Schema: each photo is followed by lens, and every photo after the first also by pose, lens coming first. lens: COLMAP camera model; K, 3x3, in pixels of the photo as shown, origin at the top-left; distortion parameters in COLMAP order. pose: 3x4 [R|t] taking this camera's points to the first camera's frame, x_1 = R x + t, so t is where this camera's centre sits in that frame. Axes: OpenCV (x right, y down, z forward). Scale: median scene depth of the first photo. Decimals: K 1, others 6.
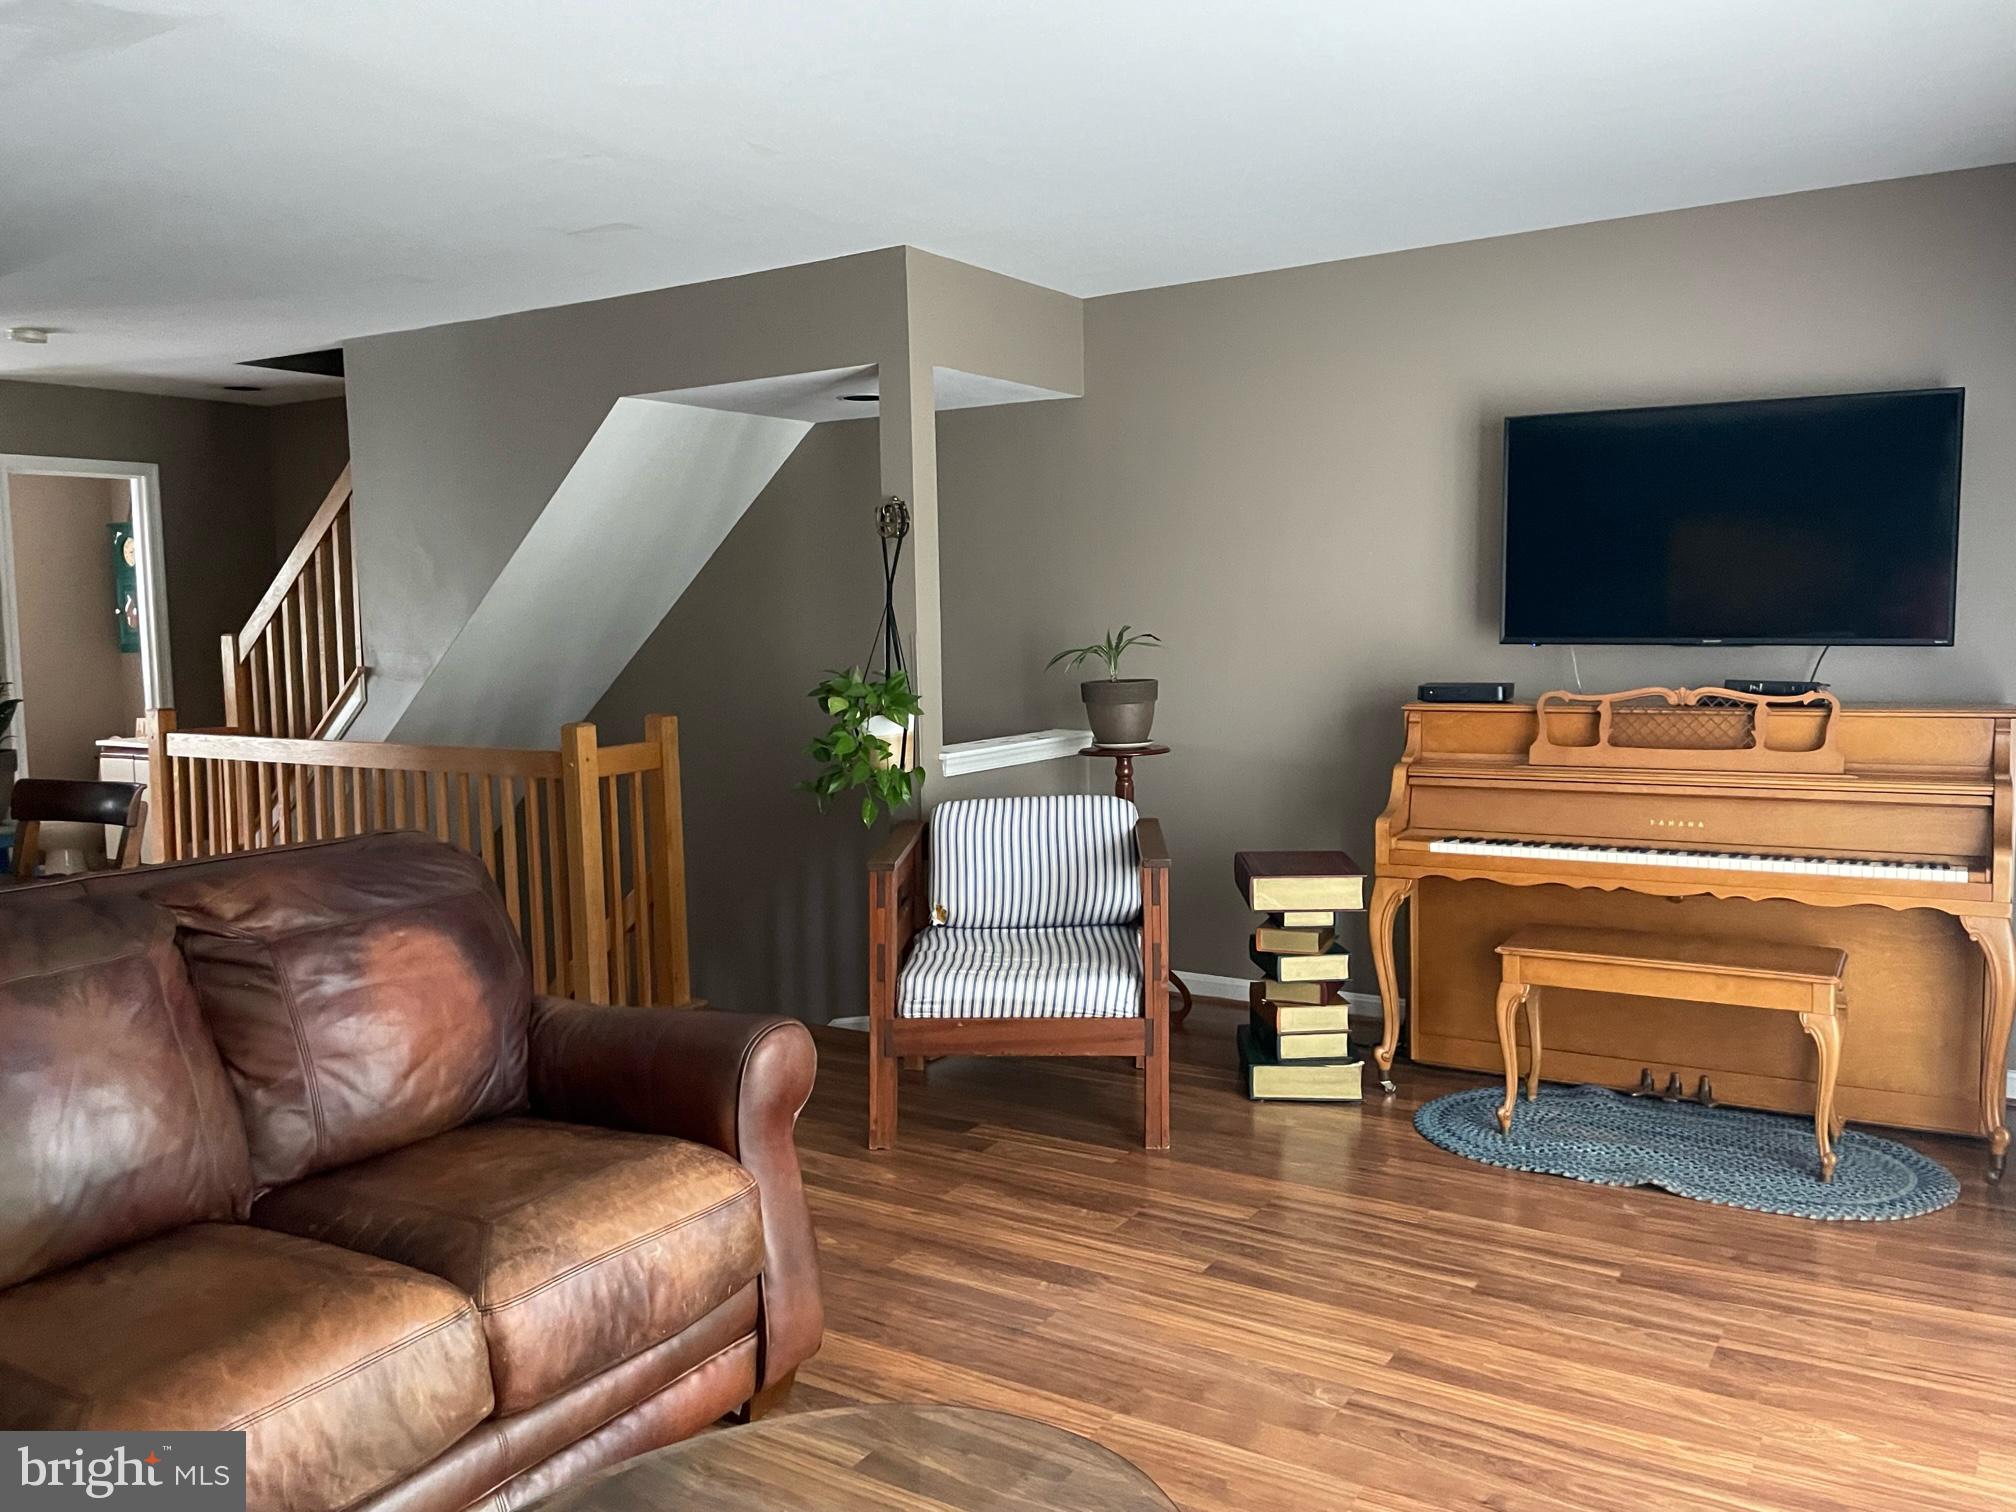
lens RADIAL K [[1597.0, 0, 964.3], [0, 1597.0, 740.1], [0, 0, 1]] dist [0.051523, -0.073878]
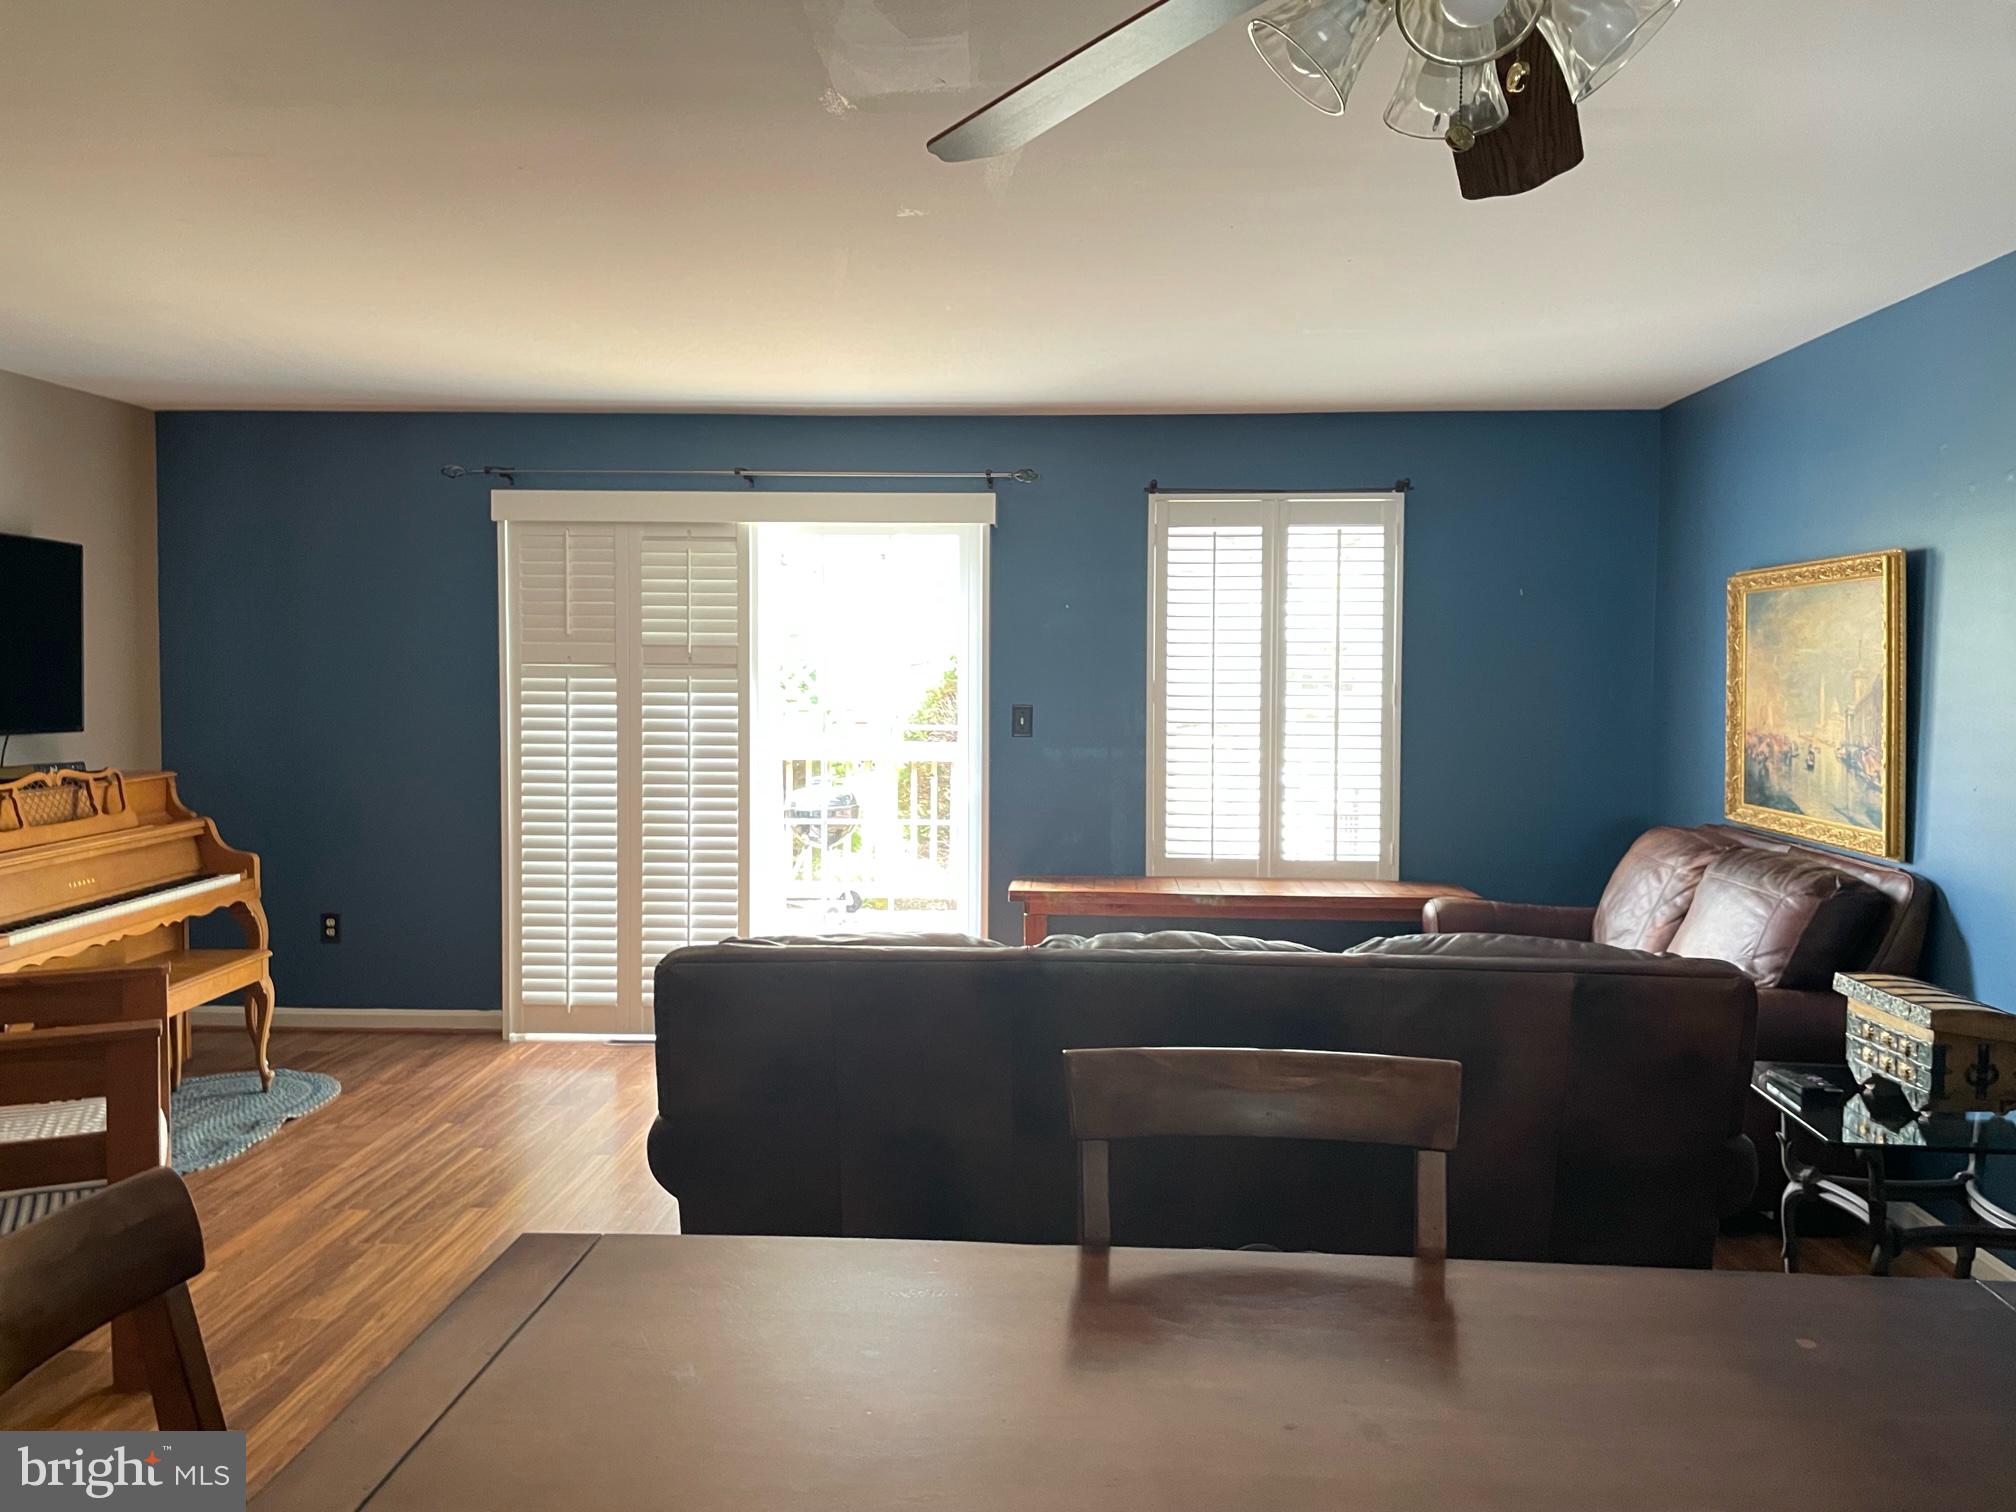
lens RADIAL K [[1541.3, 0, 1006.2], [0, 1541.3, 739.5], [0, 0, 1]] dist [0.101503, -0.136345]
pose [[-0.505782, -0.021235, 0.862400, -1.068564], [0.081675, 0.994028, 0.072377, -0.097296], [-0.858786, 0.107043, -0.501027, 1.143020]]
